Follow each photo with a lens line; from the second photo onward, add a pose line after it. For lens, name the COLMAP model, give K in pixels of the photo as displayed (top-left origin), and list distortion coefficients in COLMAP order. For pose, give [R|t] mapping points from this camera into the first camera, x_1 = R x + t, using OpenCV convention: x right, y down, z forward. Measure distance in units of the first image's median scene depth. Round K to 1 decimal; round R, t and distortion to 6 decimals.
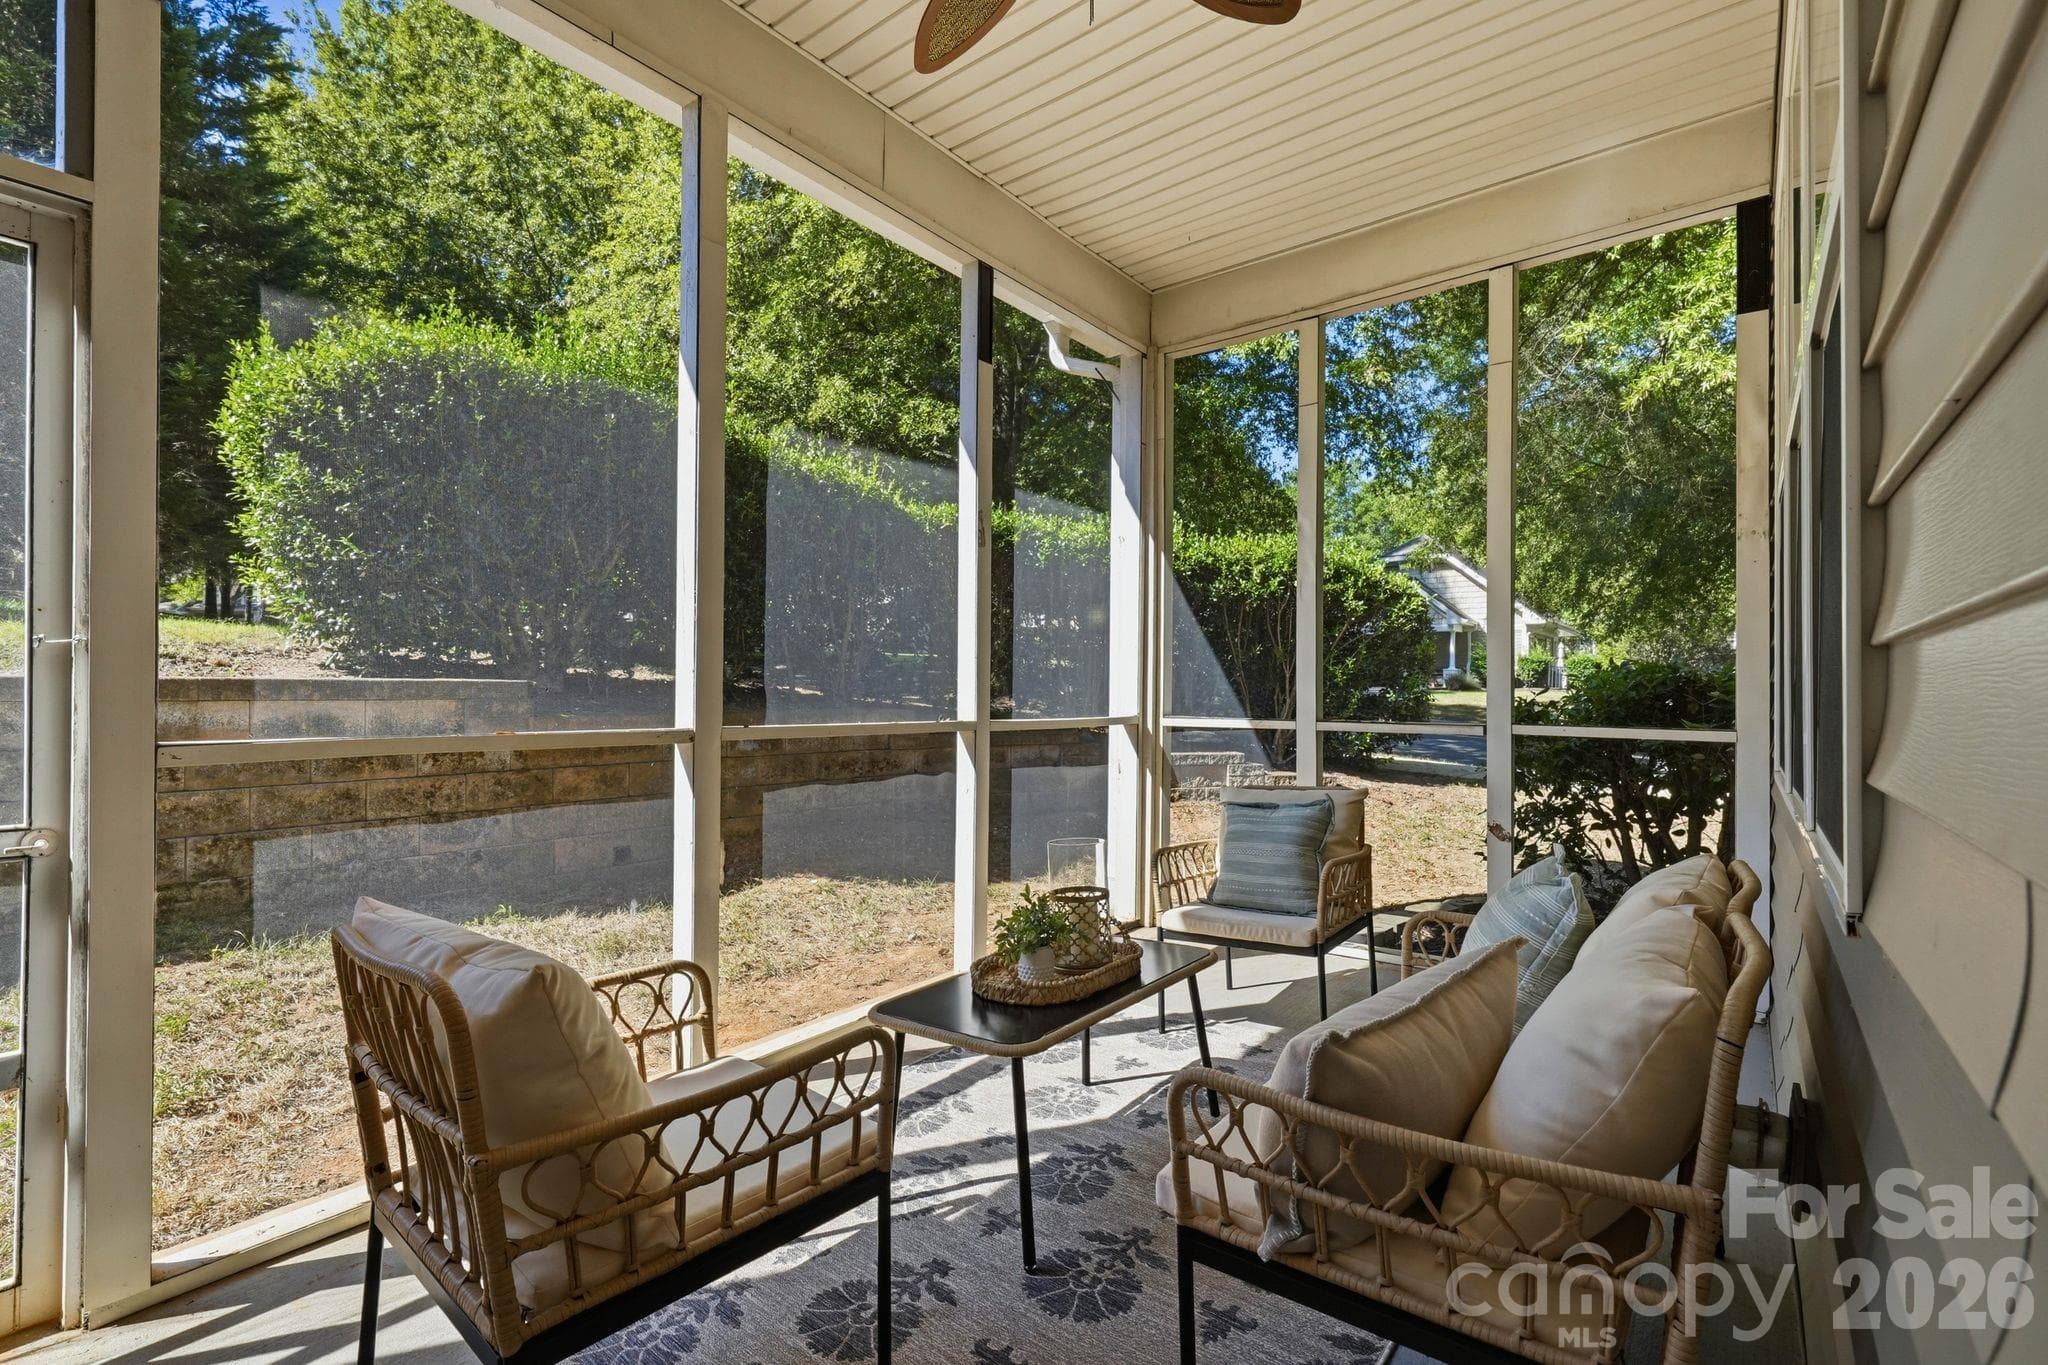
lens RADIAL K [[949.5, 0, 1019.2], [0, 949.5, 683.3], [0, 0, 1]] dist [0.004664, -0.000010]
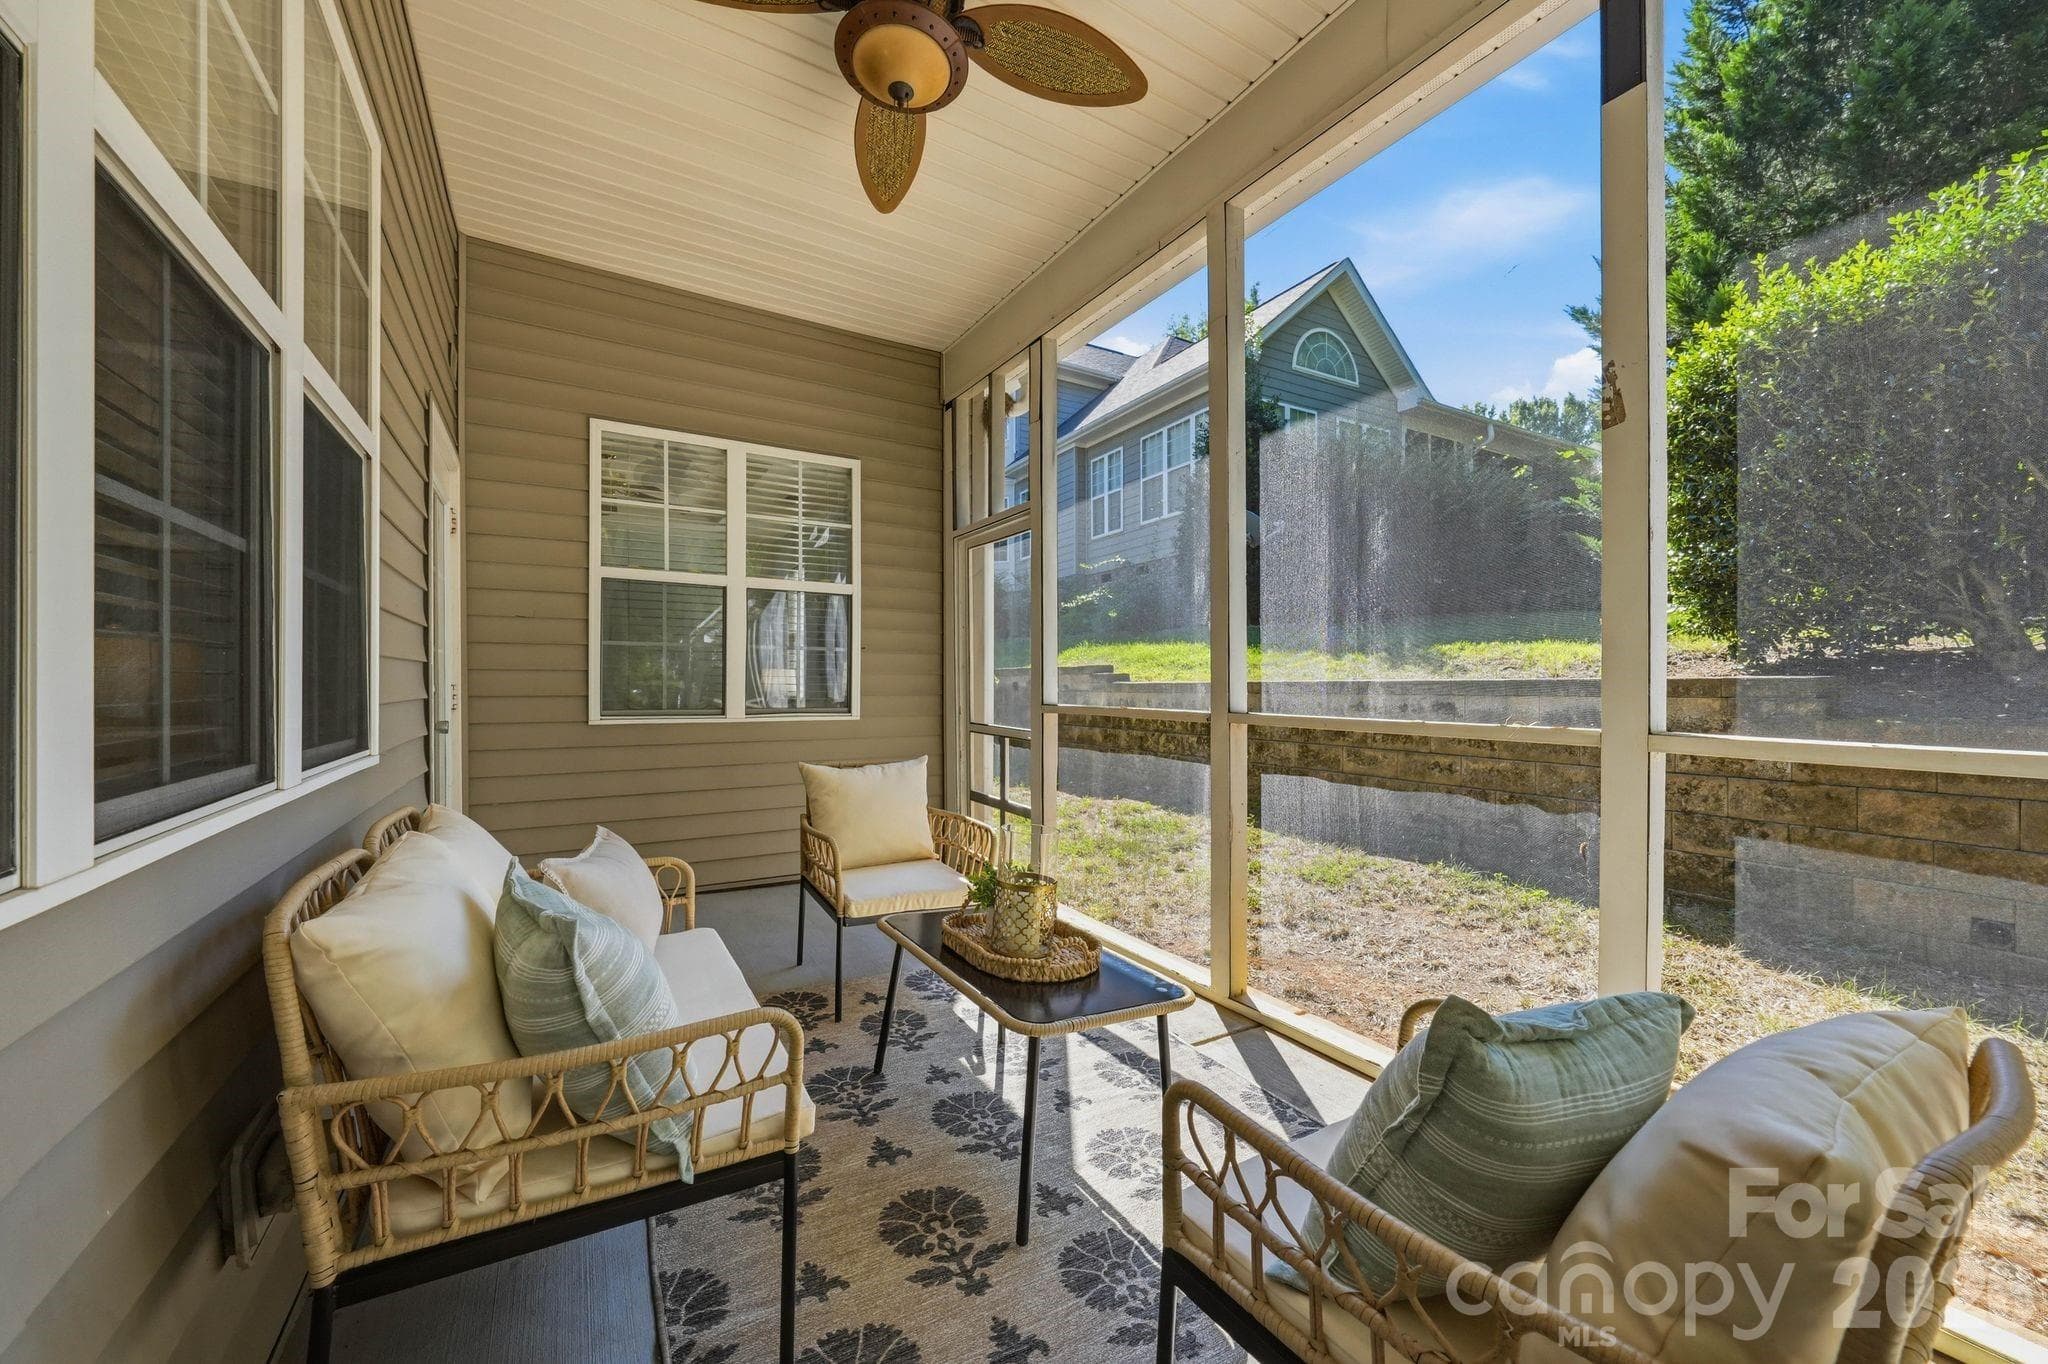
lens RADIAL K [[803.8, 0, 1019.8], [0, 803.8, 685.8], [0, 0, 1]] dist [0.000522, 0.000007]
pose [[-0.393184, -0.008259, -0.919423, 0.474057], [0.000313, 0.999958, -0.009117, 0.013575], [0.919460, -0.003872, -0.393165, 0.747165]]
